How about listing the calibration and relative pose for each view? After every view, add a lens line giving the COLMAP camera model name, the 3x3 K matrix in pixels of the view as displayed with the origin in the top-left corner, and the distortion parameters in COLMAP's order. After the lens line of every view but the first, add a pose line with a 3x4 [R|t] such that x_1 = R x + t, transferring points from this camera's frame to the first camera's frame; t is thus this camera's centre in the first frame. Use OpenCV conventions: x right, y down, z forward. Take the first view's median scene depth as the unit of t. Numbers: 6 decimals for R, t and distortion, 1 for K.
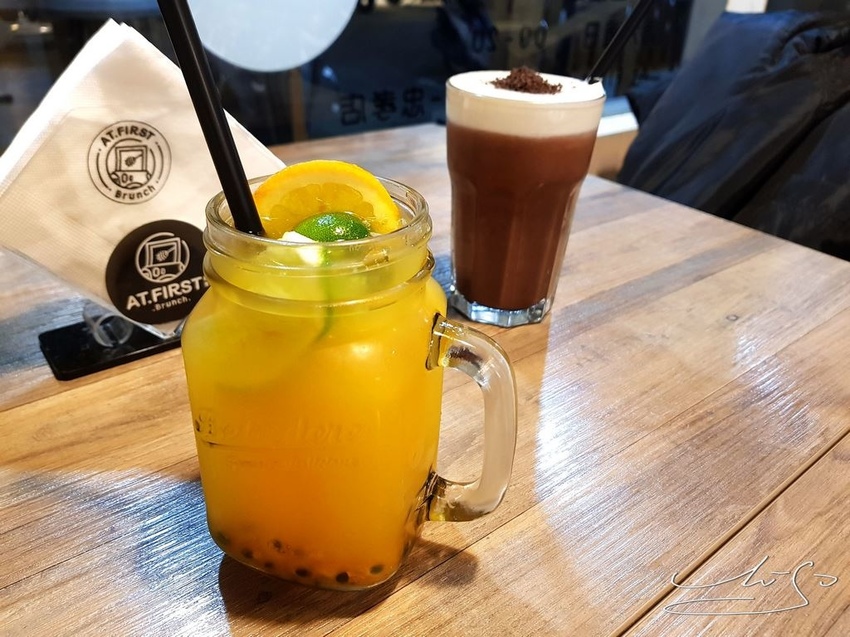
lens RADIAL K [[774.7, 0, 425.0], [0, 774.7, 318.5], [0, 0, 1]] dist [-0.038067, 0.008894]
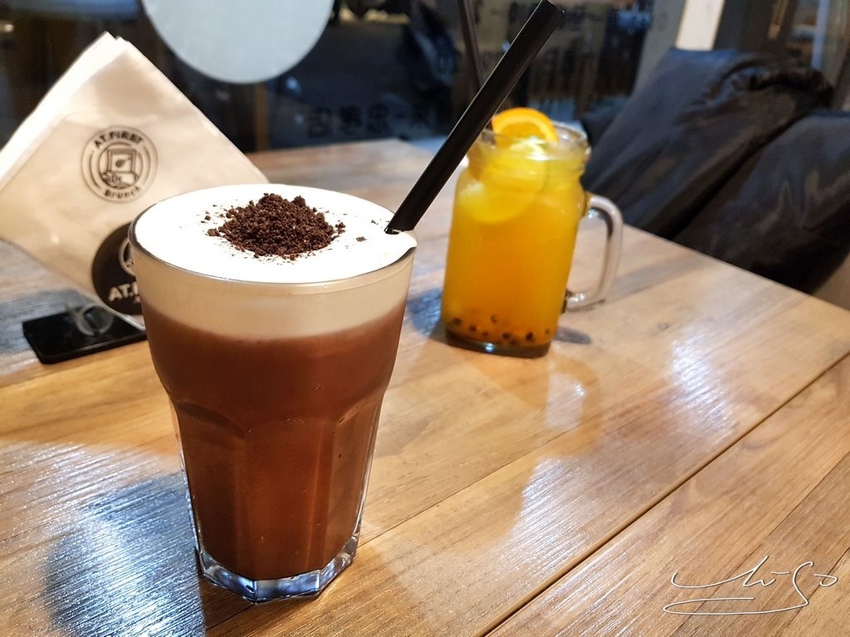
lens RADIAL K [[774.7, 0, 425.0], [0, 774.7, 318.5], [0, 0, 1]] dist [-0.038067, 0.008894]
pose [[0.997893, 0.030739, 0.057137, -0.008008], [-0.029669, 0.999370, -0.019476, 0.021680], [-0.057700, 0.017740, 0.998176, -0.099513]]
